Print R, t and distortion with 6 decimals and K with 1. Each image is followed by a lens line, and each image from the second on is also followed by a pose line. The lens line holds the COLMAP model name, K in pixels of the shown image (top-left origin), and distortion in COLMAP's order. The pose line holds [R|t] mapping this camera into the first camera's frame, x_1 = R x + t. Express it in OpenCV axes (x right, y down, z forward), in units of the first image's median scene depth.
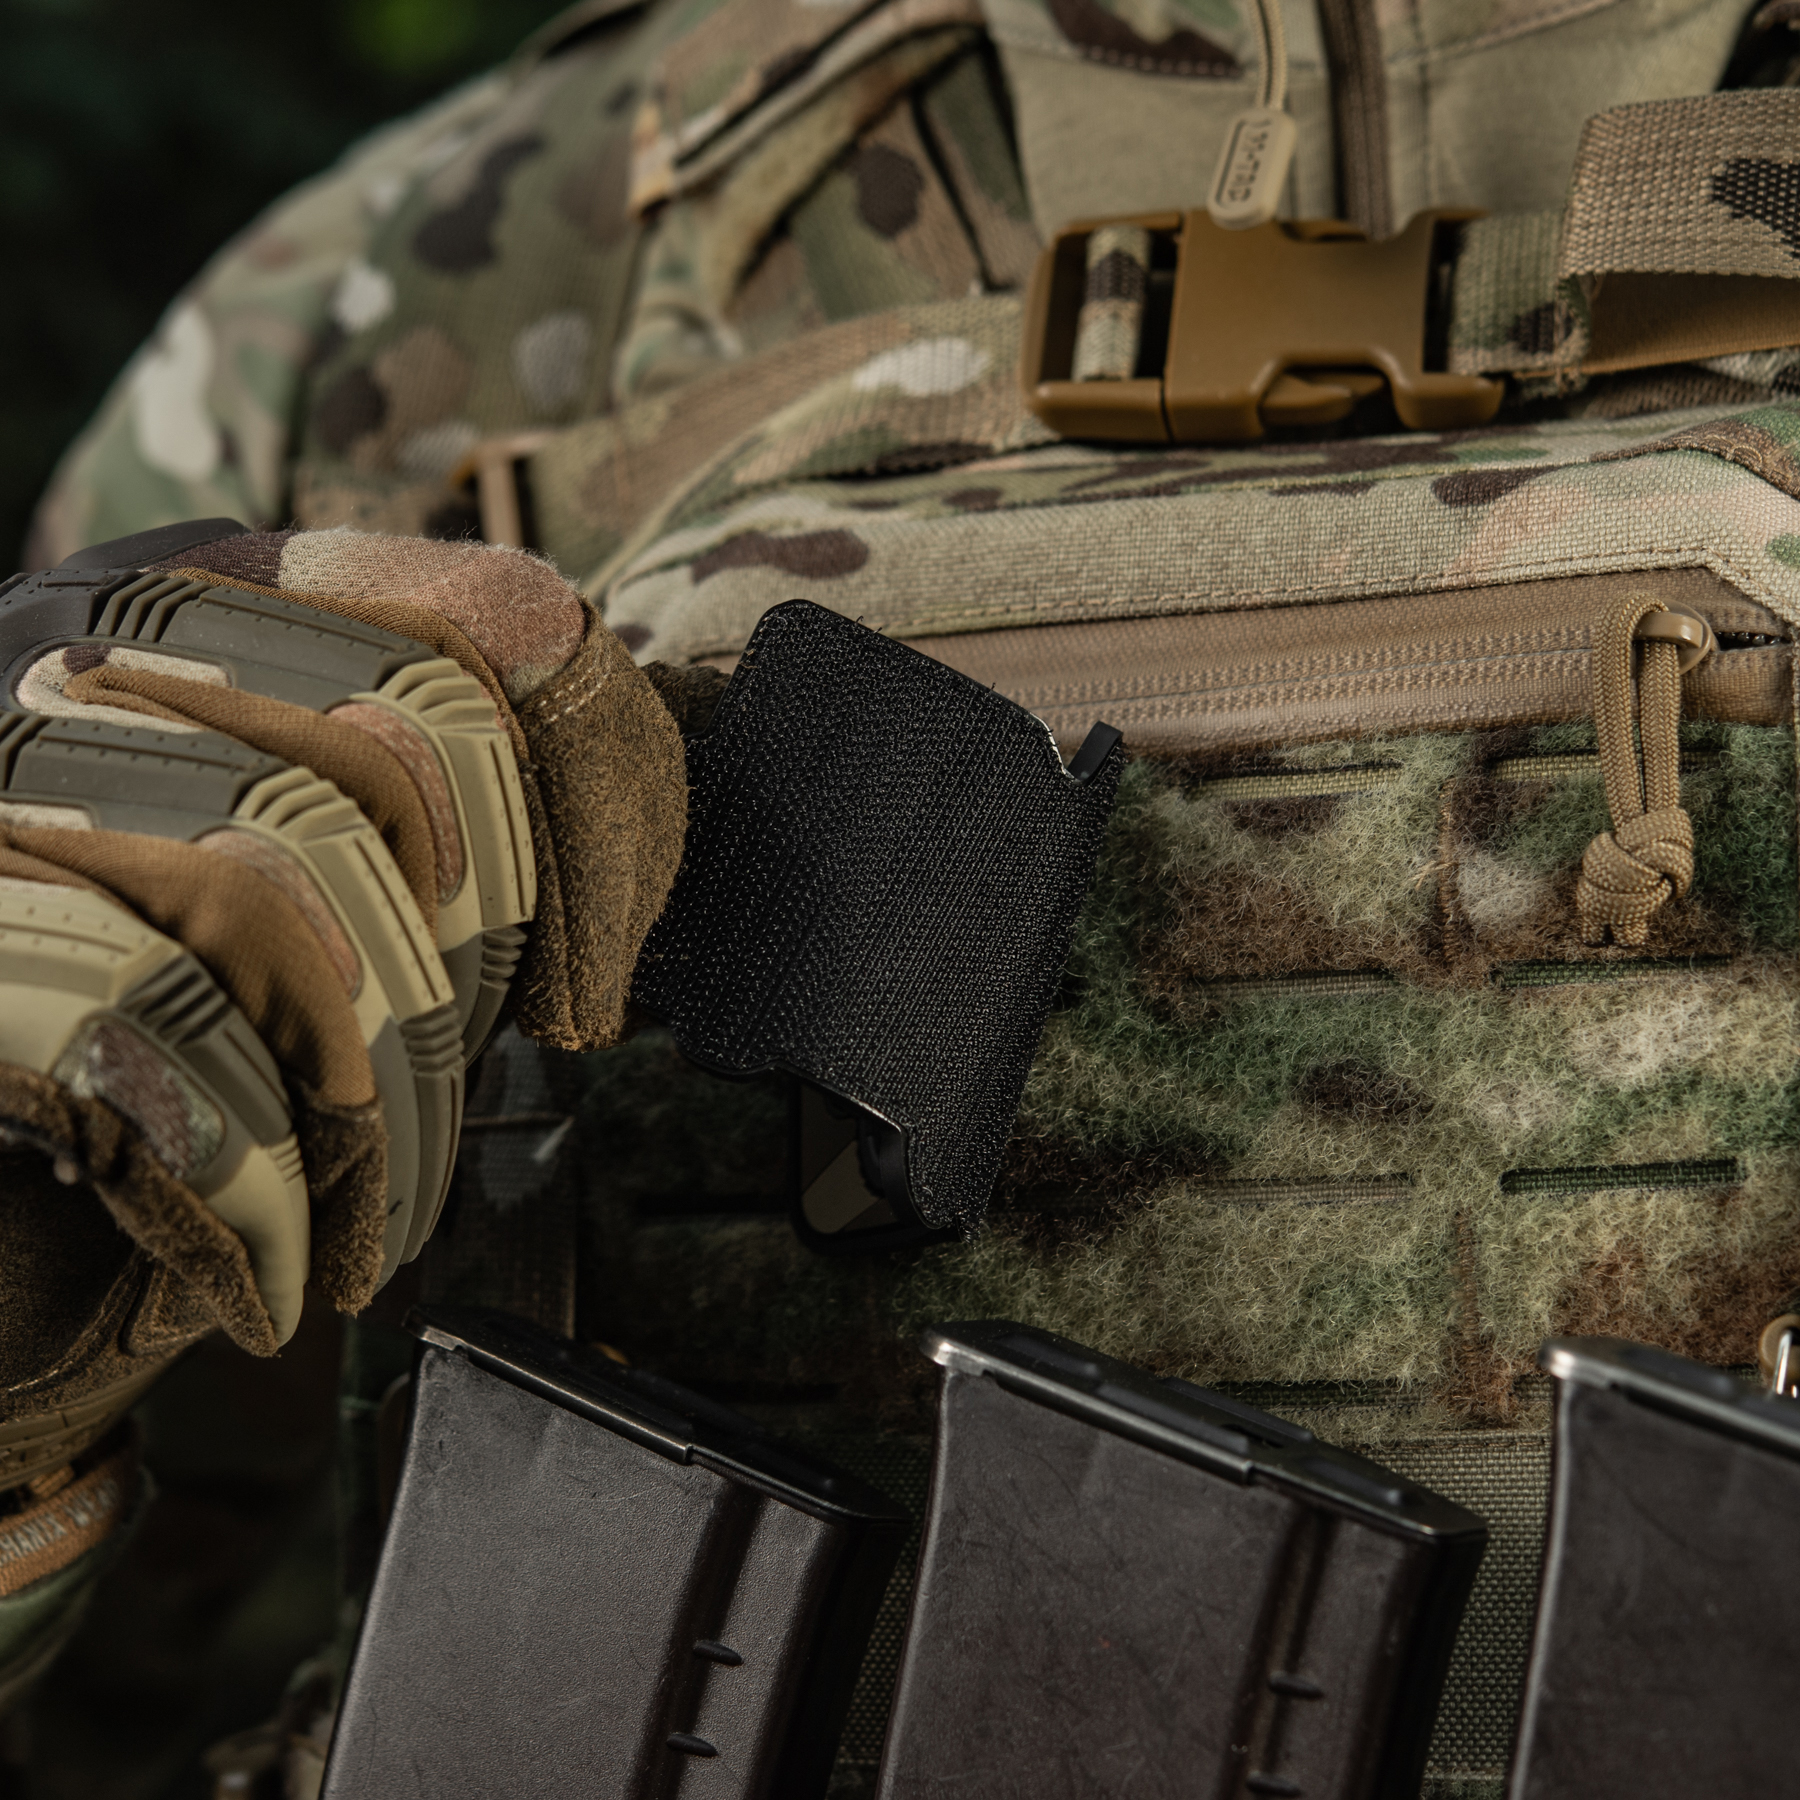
lens RADIAL K [[4575.4, 0, 900.0], [0, 4575.4, 900.0], [0, 0, 1]] dist [-0.077260, 0.633120]
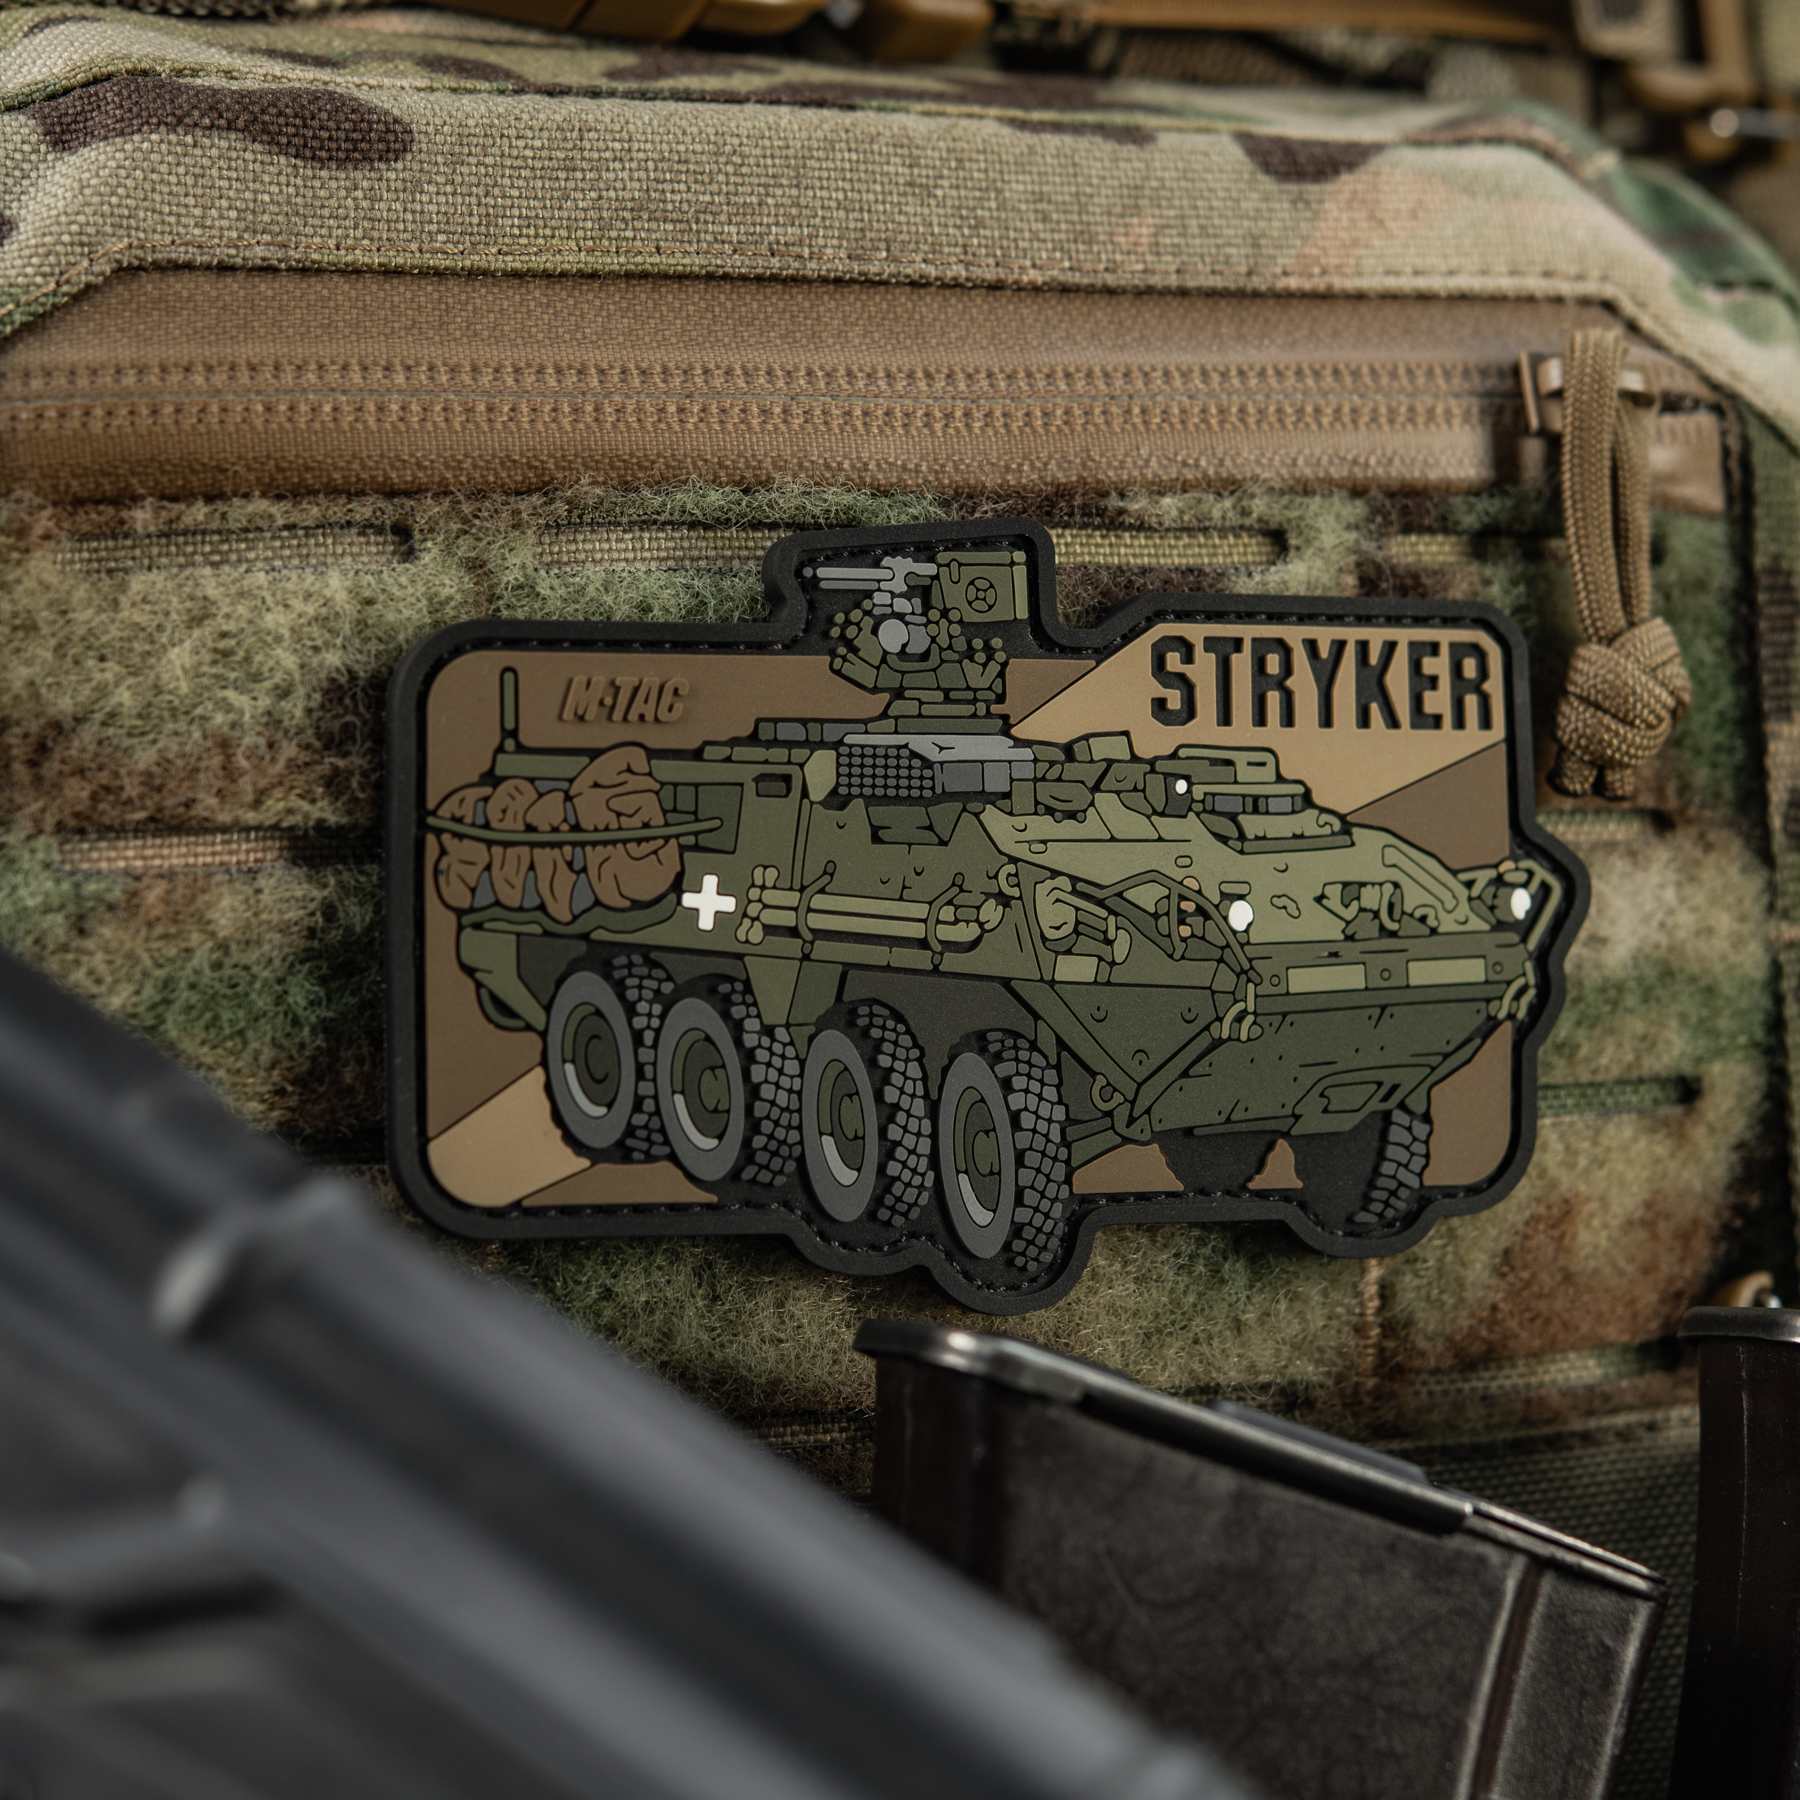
lens RADIAL K [[4716.4, 0, 900.0], [0, 4716.4, 900.0], [0, 0, 1]] dist [-0.072258, 0.732054]
pose [[0.681406, 0.012419, 0.731800, -0.466965], [-0.046974, 0.998537, 0.026793, 0.011466], [-0.730397, -0.052633, 0.680992, 0.521047]]
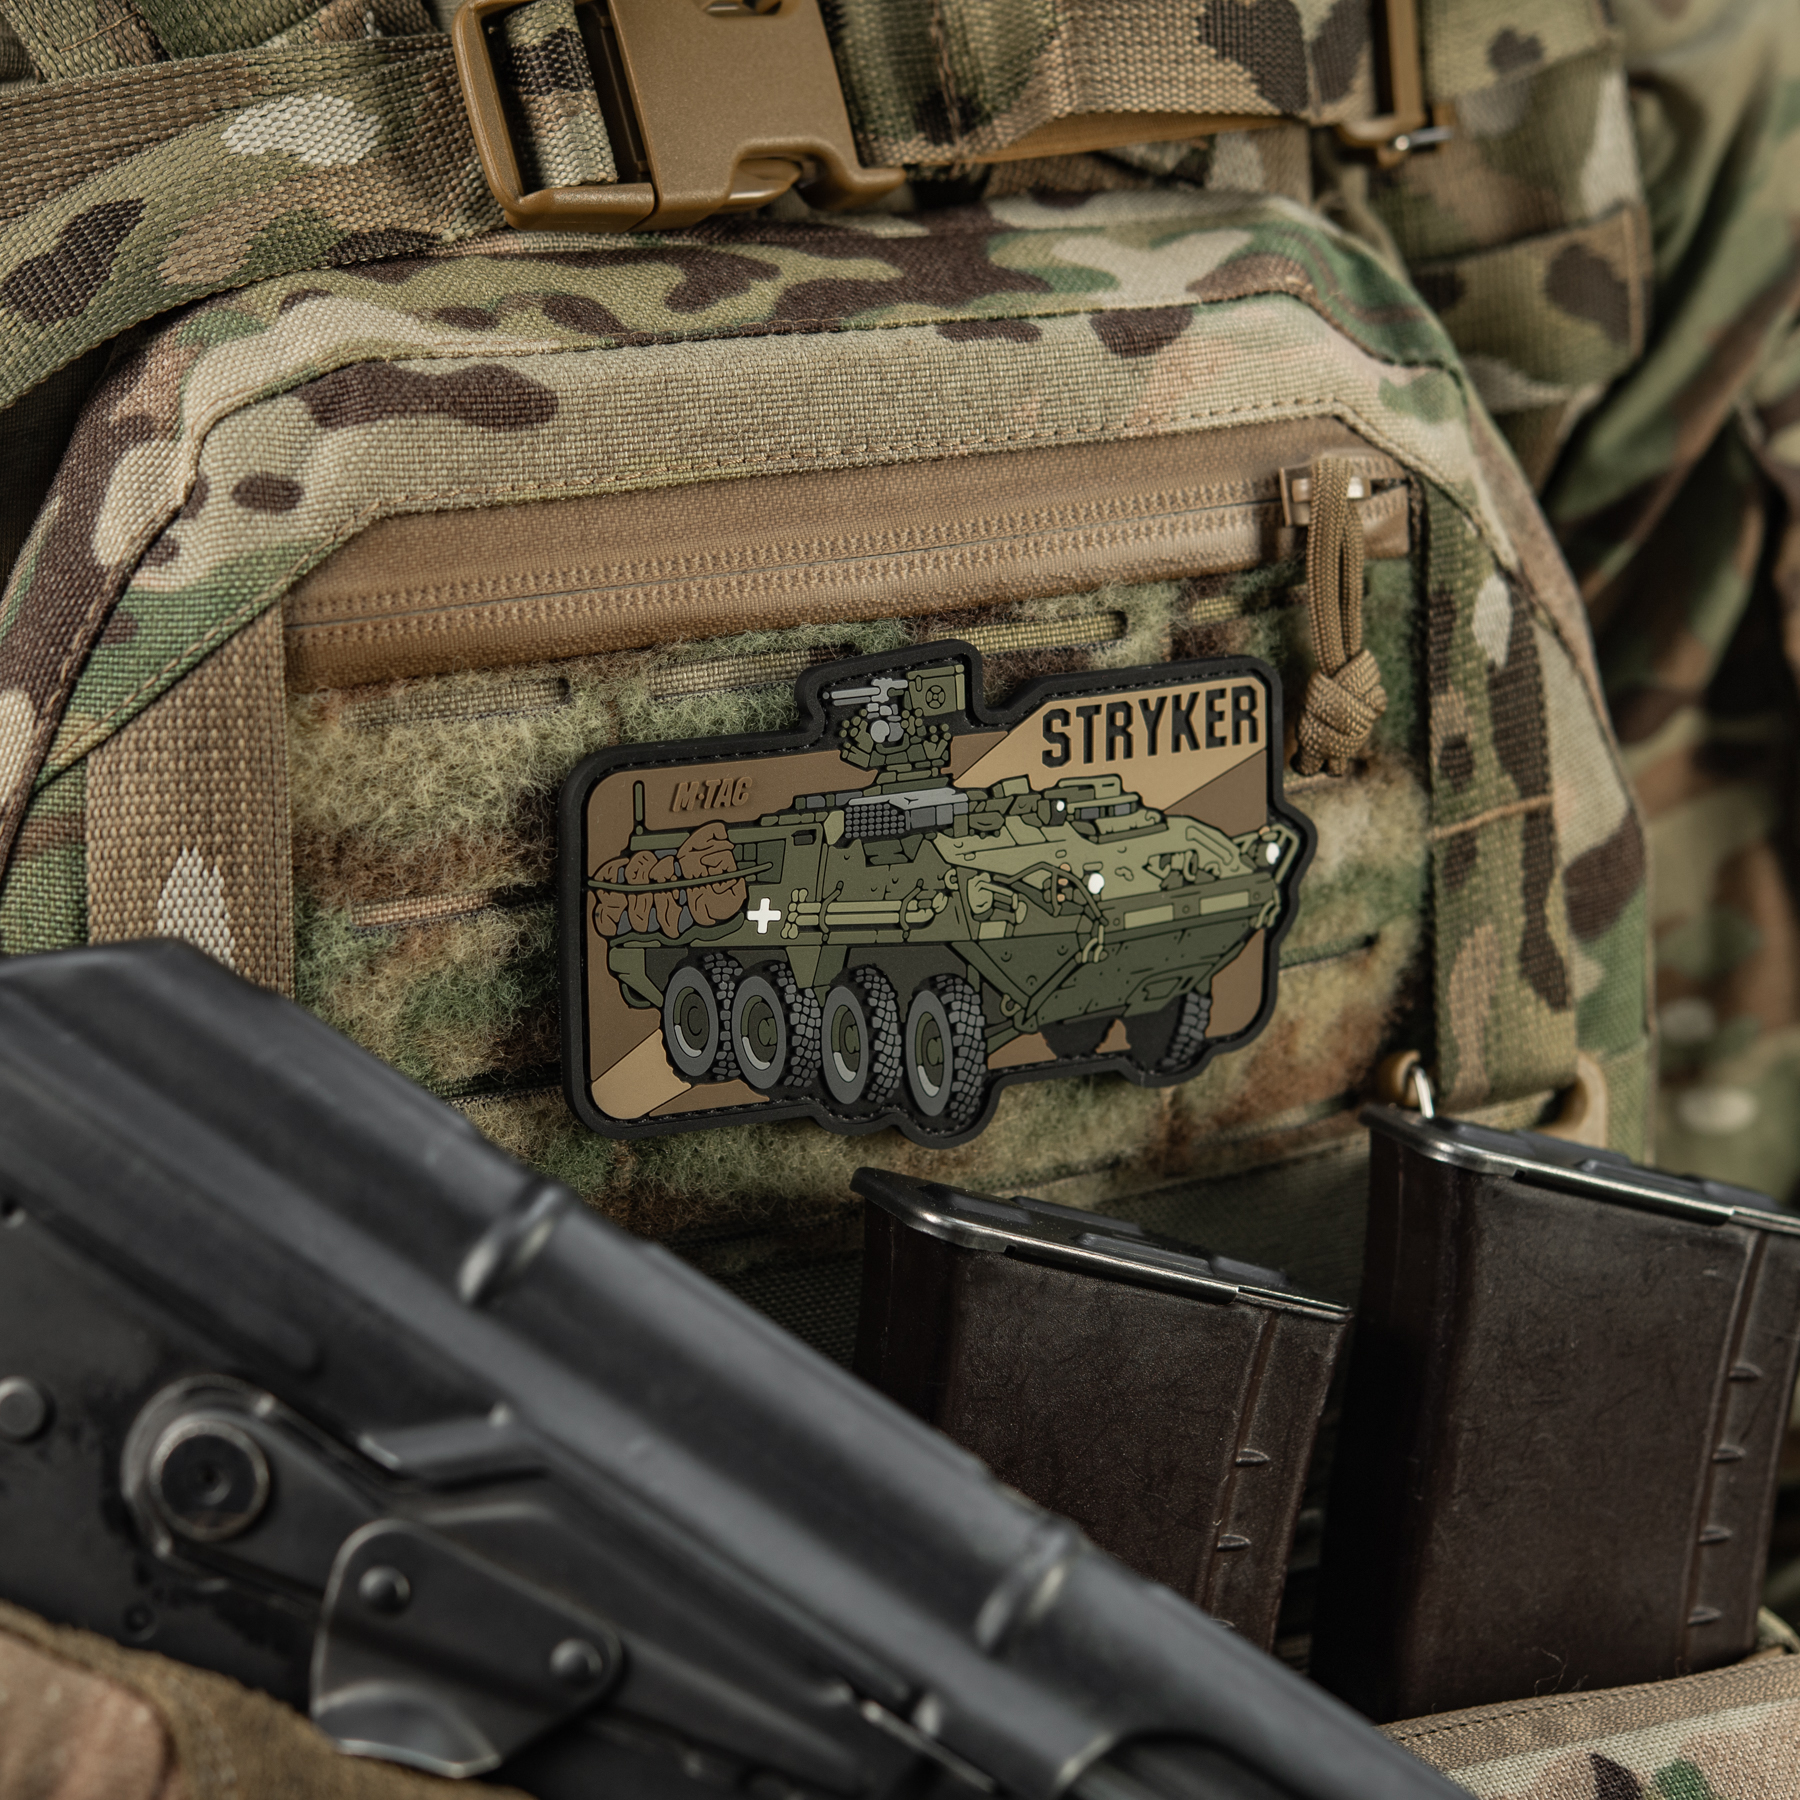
lens RADIAL K [[4575.4, 0, 900.0], [0, 4575.4, 900.0], [0, 0, 1]] dist [-0.077260, 0.633120]
pose [[0.598556, -0.203402, 0.774828, -0.758080], [-0.061852, 0.952606, 0.297852, -0.277895], [-0.798689, -0.226206, 0.557608, 0.413804]]
